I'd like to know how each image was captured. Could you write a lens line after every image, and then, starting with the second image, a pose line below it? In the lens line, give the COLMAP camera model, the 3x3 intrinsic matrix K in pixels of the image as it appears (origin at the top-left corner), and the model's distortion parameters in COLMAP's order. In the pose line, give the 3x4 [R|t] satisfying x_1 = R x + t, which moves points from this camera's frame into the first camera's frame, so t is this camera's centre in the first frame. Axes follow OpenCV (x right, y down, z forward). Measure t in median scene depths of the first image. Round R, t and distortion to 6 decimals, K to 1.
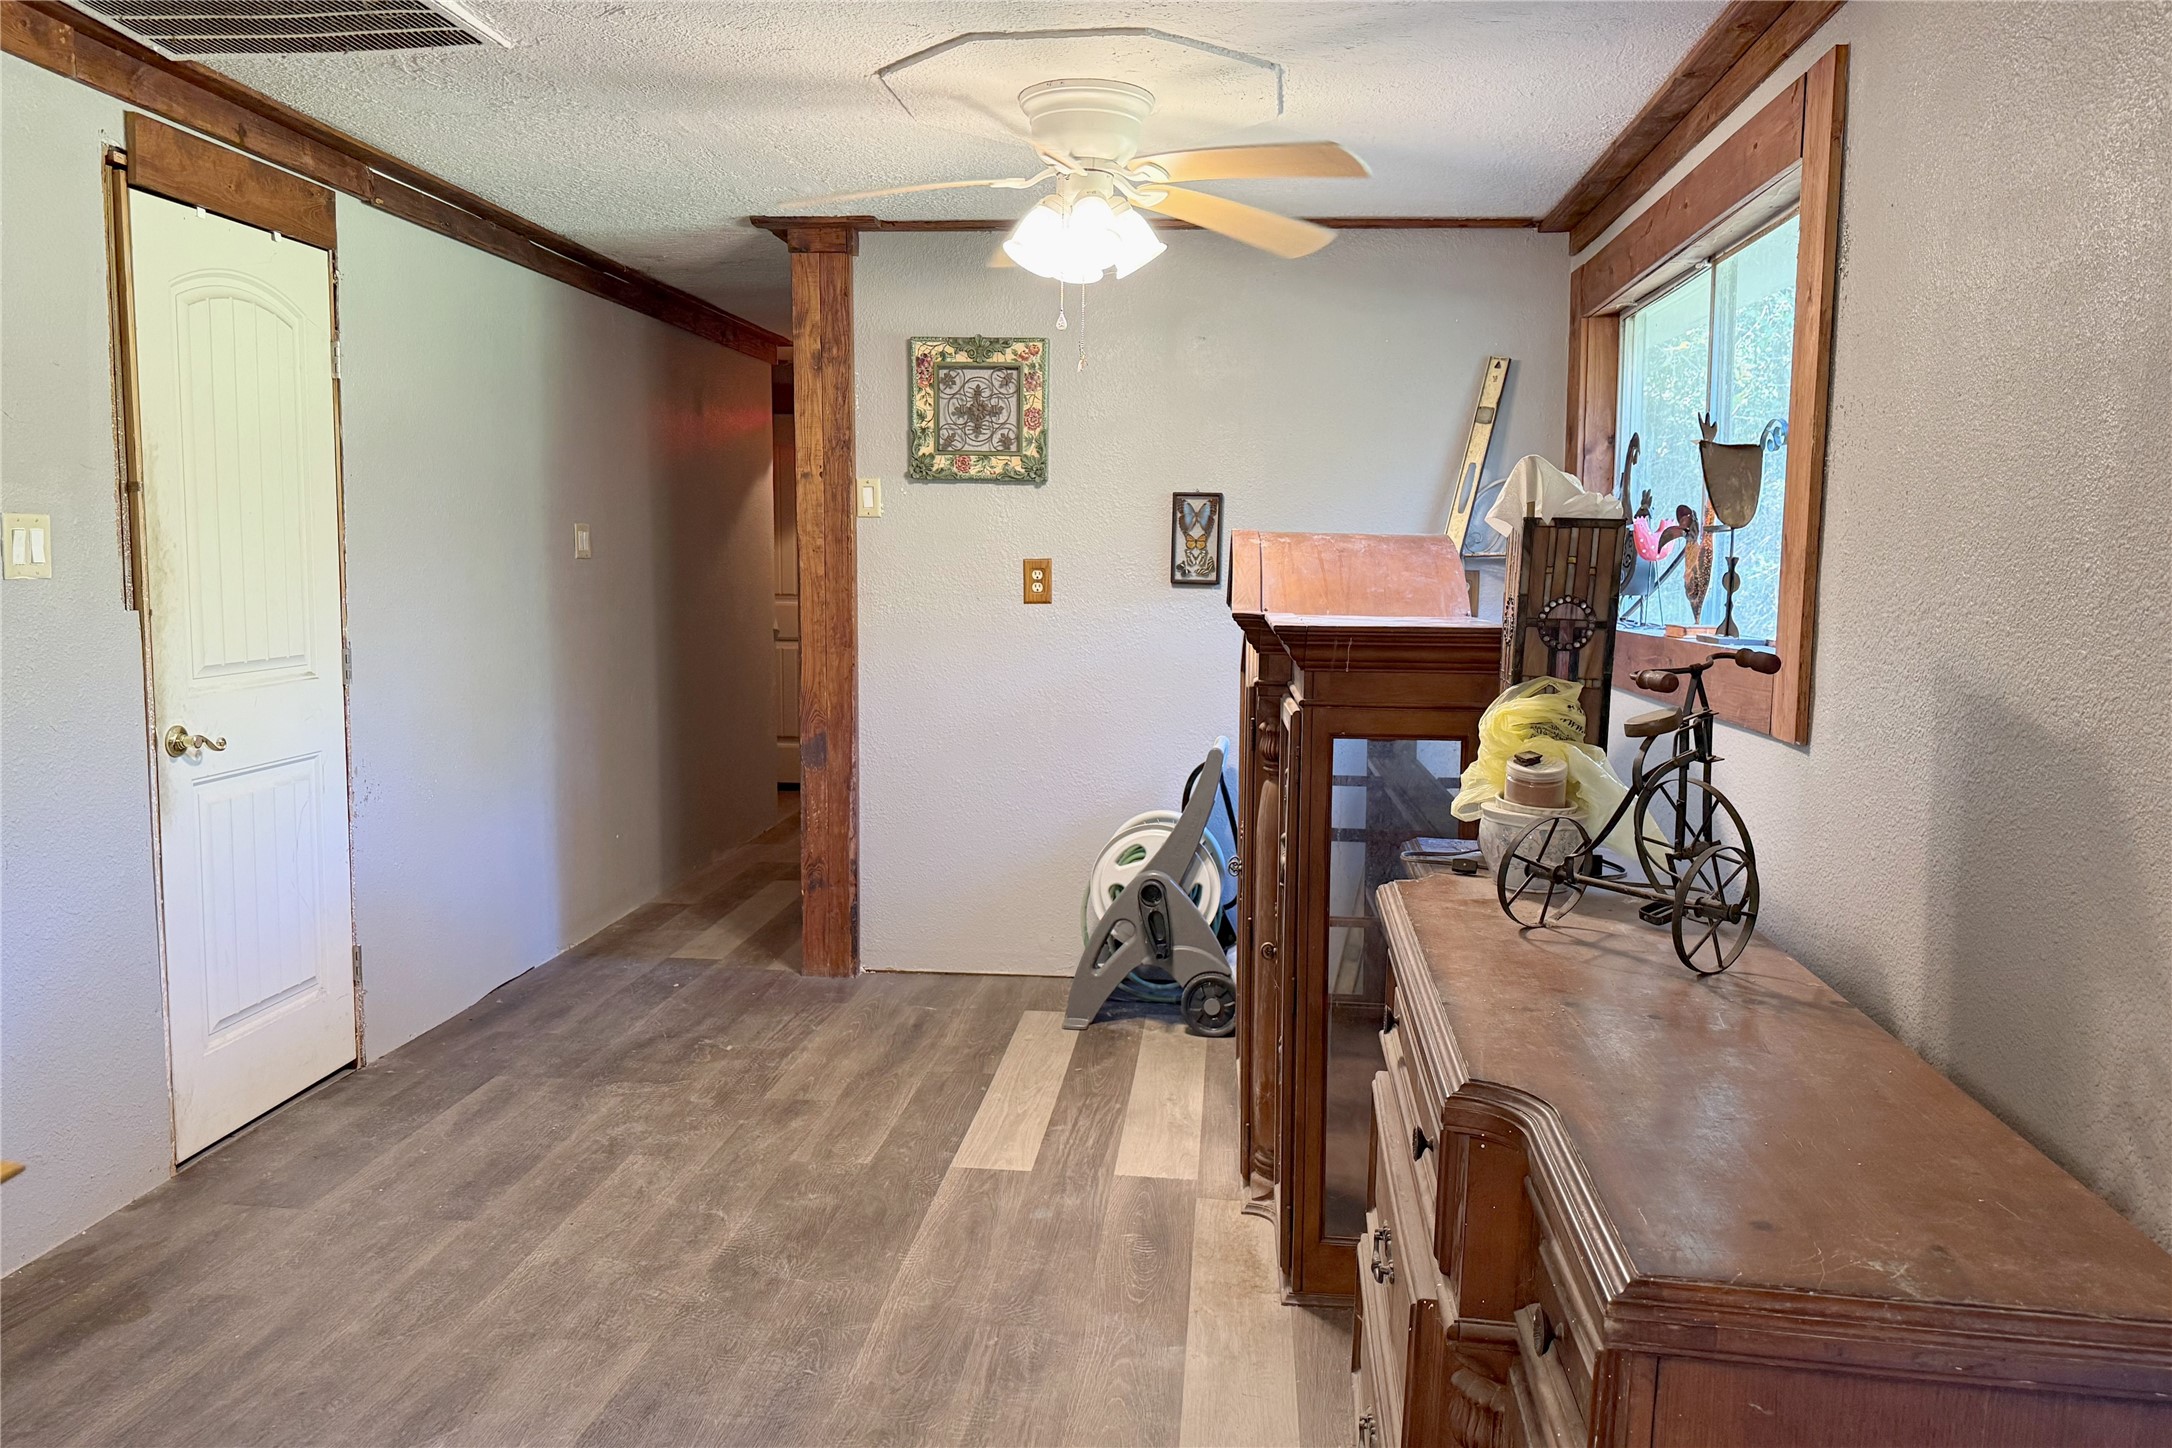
lens RADIAL K [[1544.0, 0, 1086.0], [0, 1544.0, 724.0], [0, 0, 1]] dist [0.146230, -0.223060]
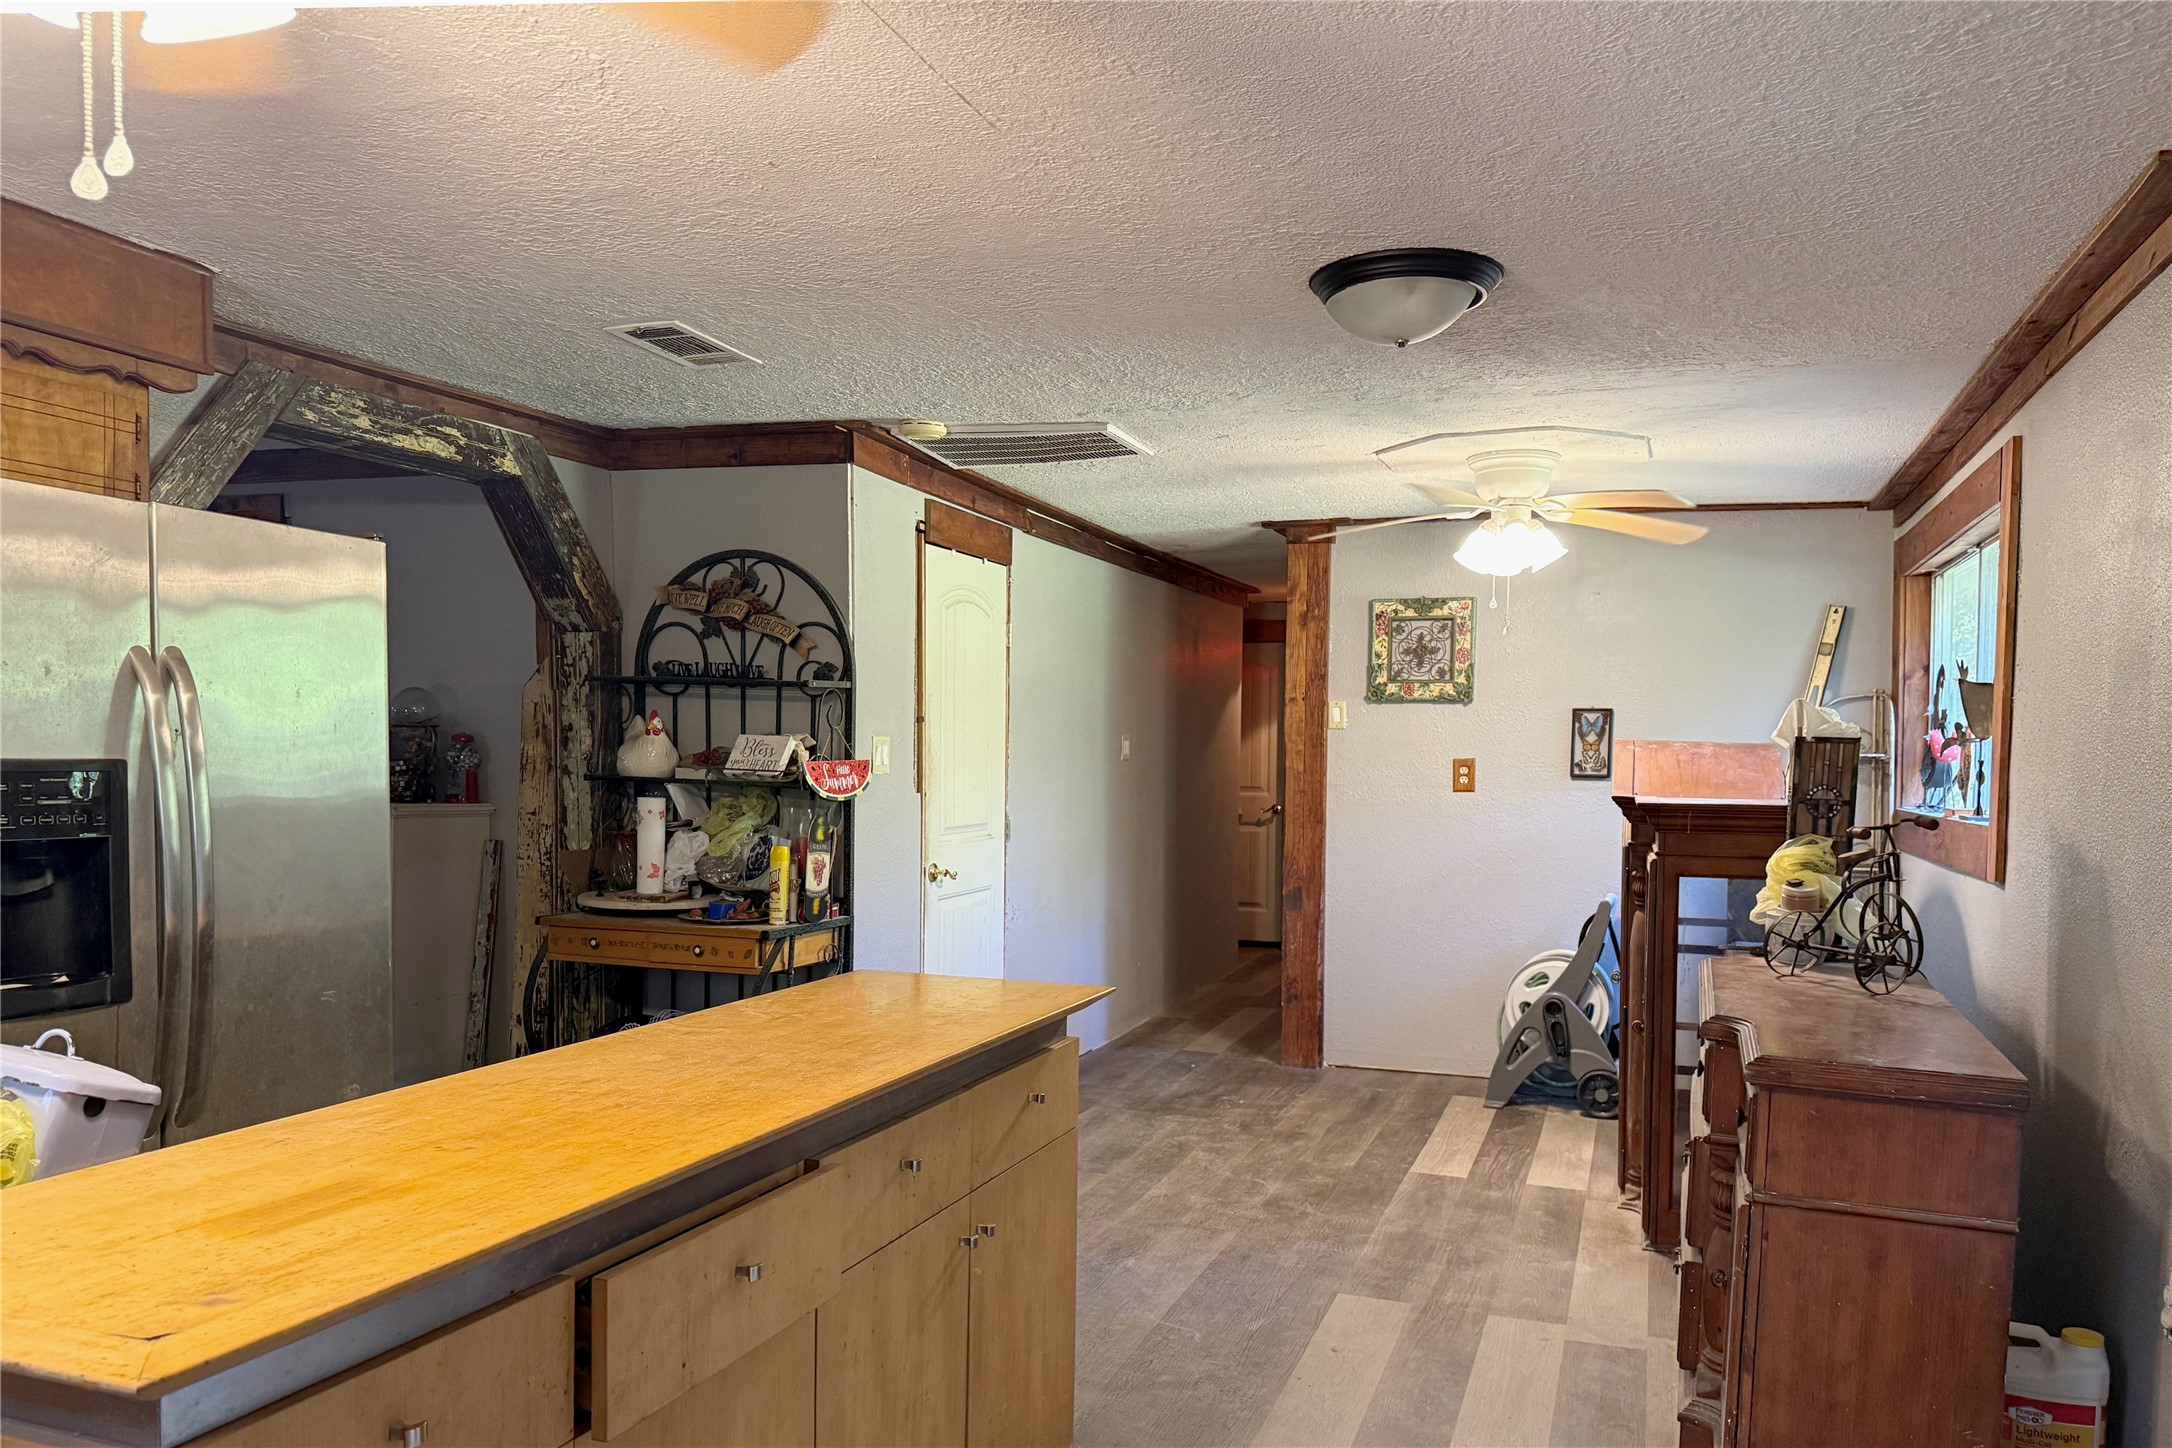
lens RADIAL K [[1592.0, 0, 1094.6], [0, 1592.0, 827.2], [0, 0, 1]] dist [0.175642, -0.360200]
pose [[0.972244, 0.009960, -0.233756, -0.019790], [-0.024040, 0.998058, -0.057460, 0.045617], [0.232730, 0.061484, 0.970596, -0.478258]]
